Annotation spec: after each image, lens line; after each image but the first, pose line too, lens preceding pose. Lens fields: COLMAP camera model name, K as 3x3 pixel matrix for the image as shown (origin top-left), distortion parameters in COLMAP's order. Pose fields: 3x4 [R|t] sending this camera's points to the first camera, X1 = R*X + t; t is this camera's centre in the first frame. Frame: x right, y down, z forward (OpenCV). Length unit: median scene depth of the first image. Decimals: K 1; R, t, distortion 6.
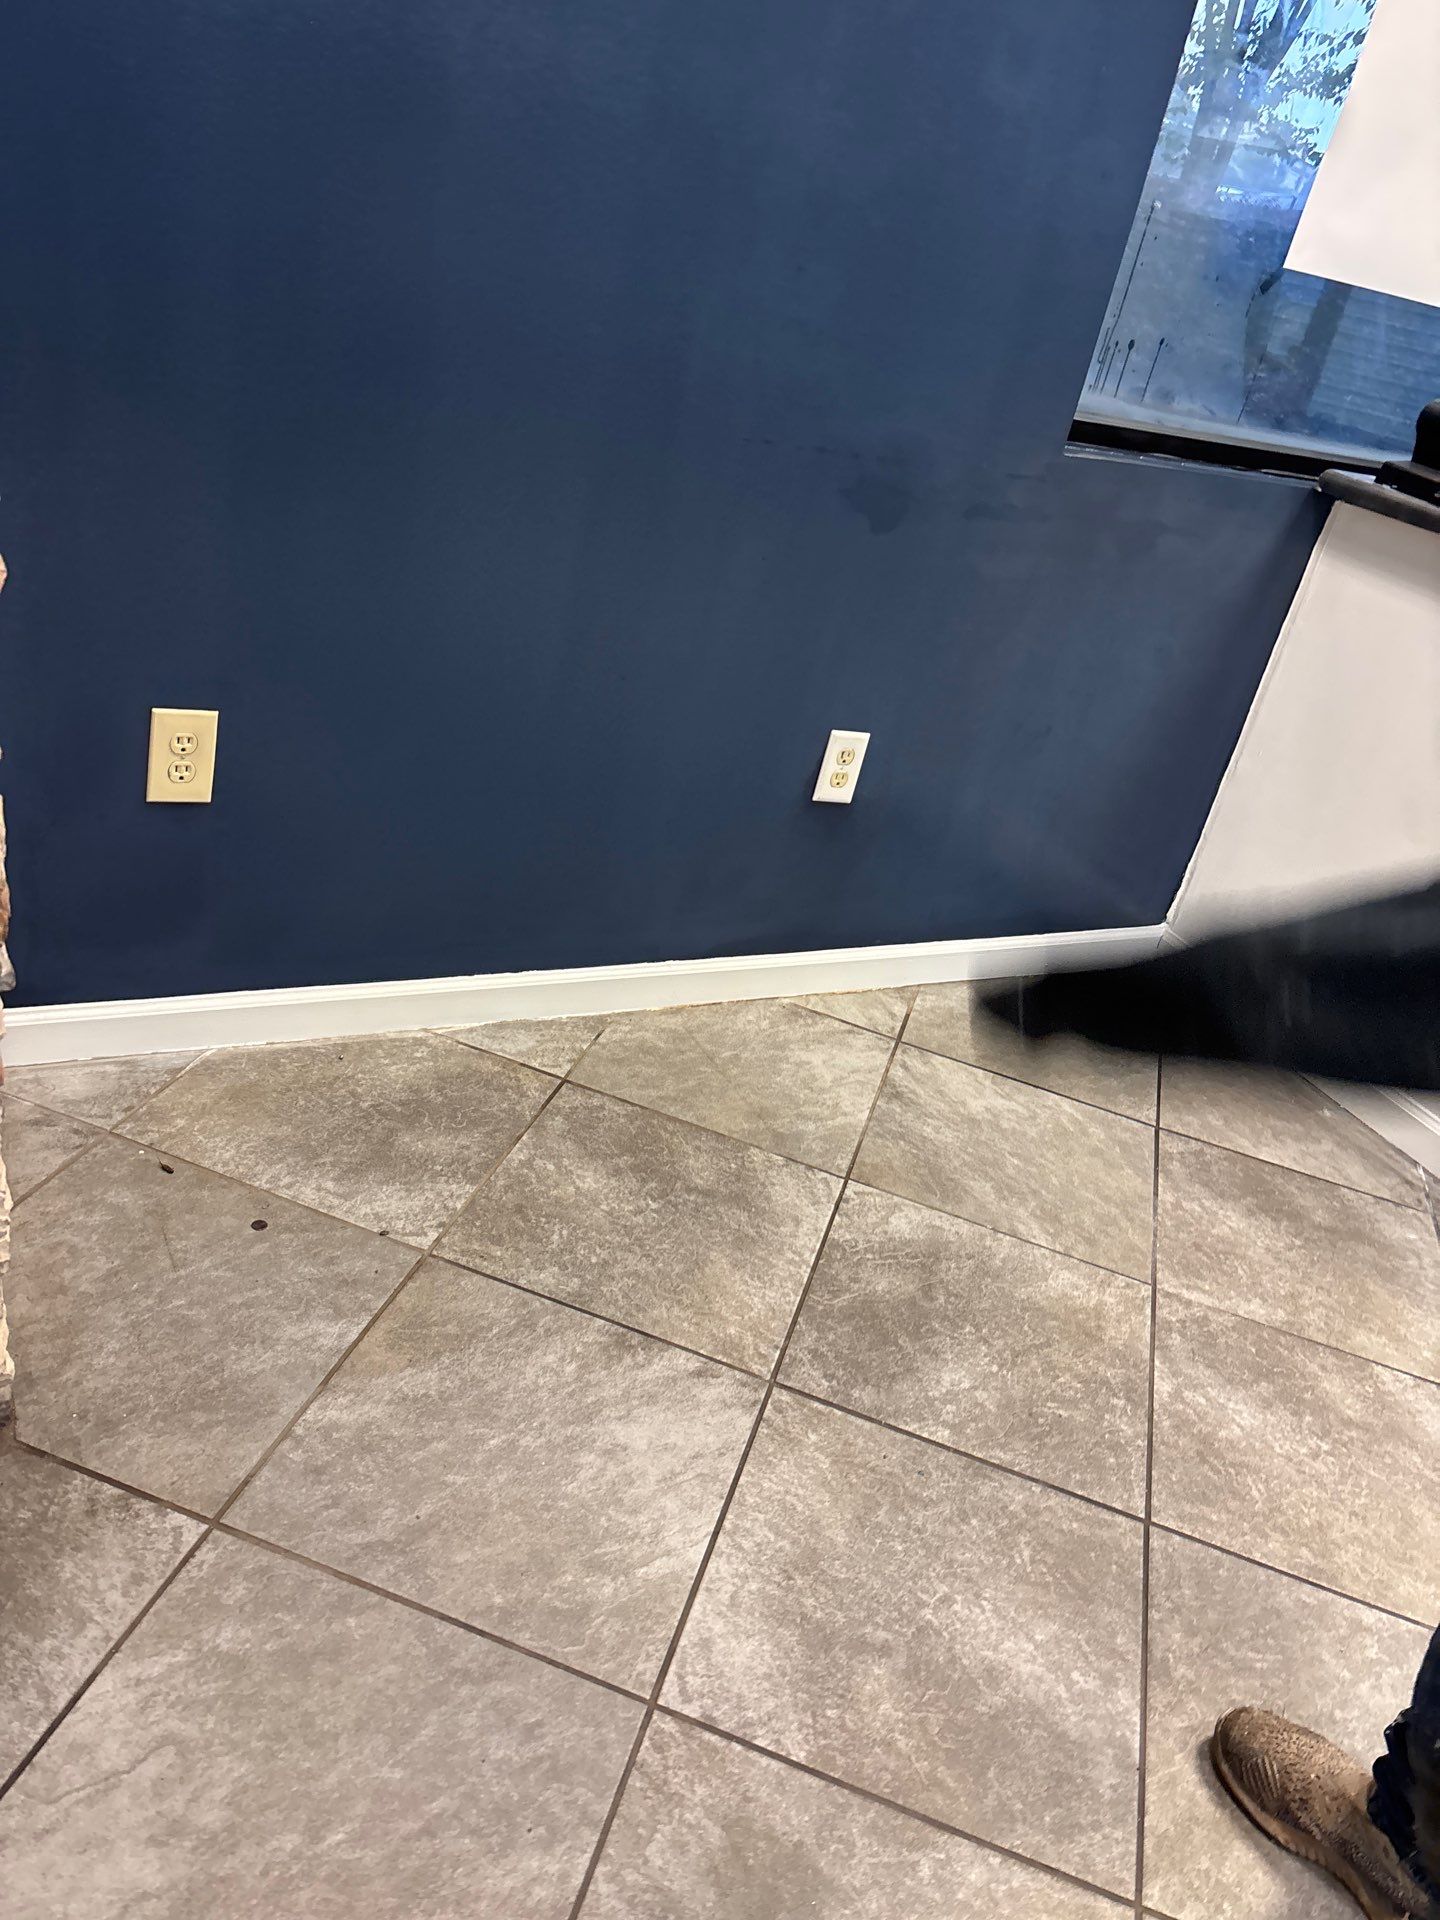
lens RADIAL K [[1460.0, 0, 720.0], [0, 1460.0, 960.0], [0, 0, 1]] dist [0.005123, 0.005488]
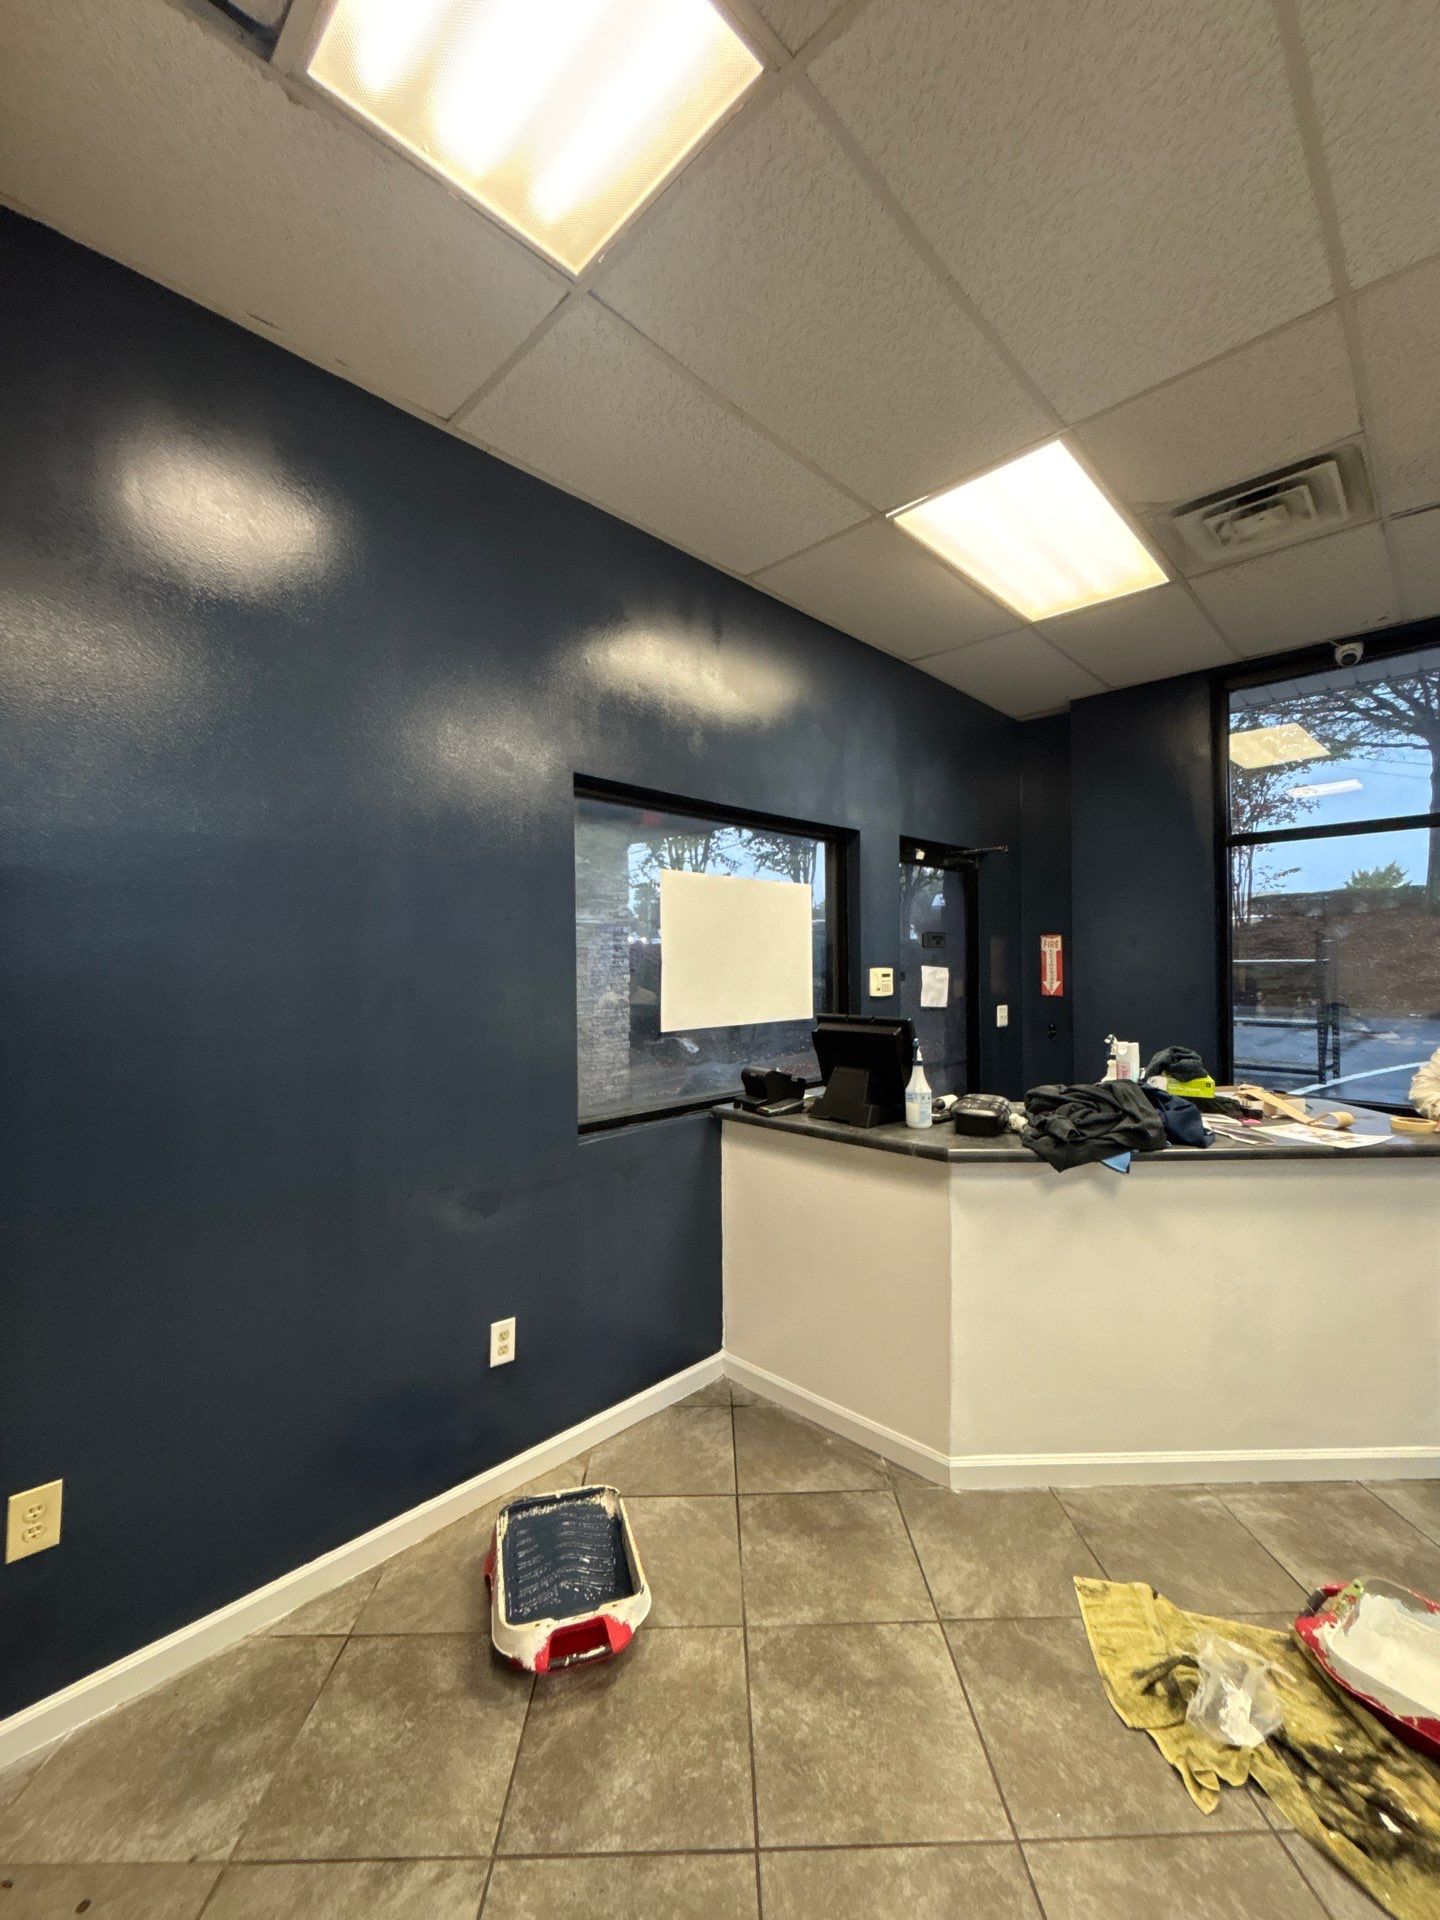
lens RADIAL K [[770.8, 0, 722.8], [0, 770.8, 954.7], [0, 0, 1]] dist [-0.000731, -0.001653]
pose [[0.932070, -0.208078, 0.296563, 0.184462], [0.320263, 0.855907, -0.406023, -0.083715], [-0.169346, 0.473419, 0.864405, -0.104074]]
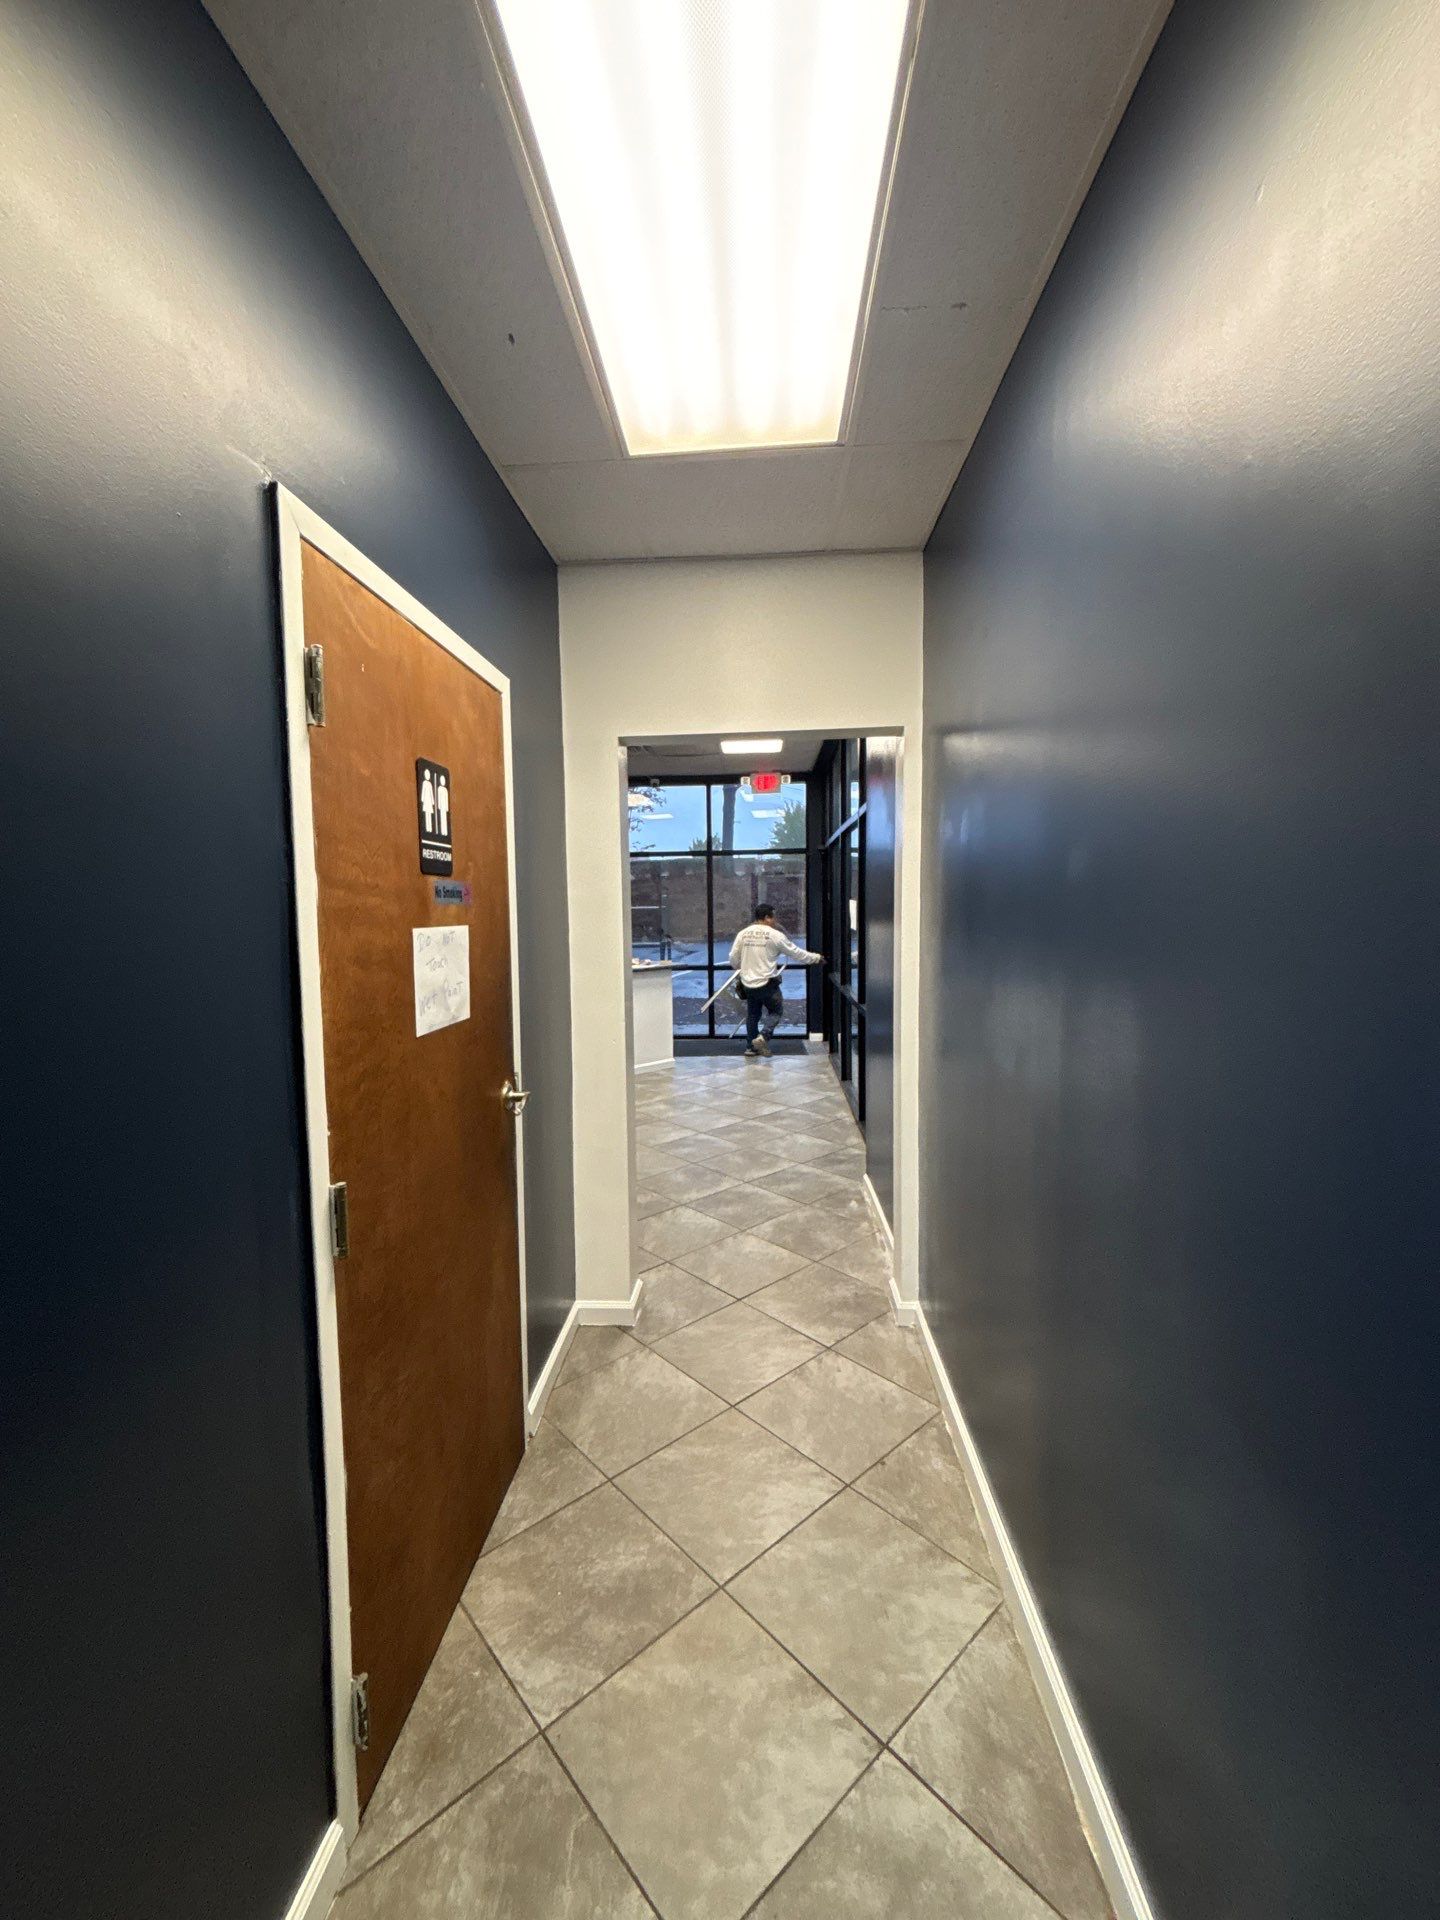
lens RADIAL K [[770.8, 0, 722.8], [0, 770.8, 954.7], [0, 0, 1]] dist [-0.000731, -0.001653]
pose [[0.506933, -0.267378, 0.819468, -1.446743], [0.510099, 0.859397, -0.035147, 0.249598], [-0.694851, 0.435828, 0.572046, -1.487831]]
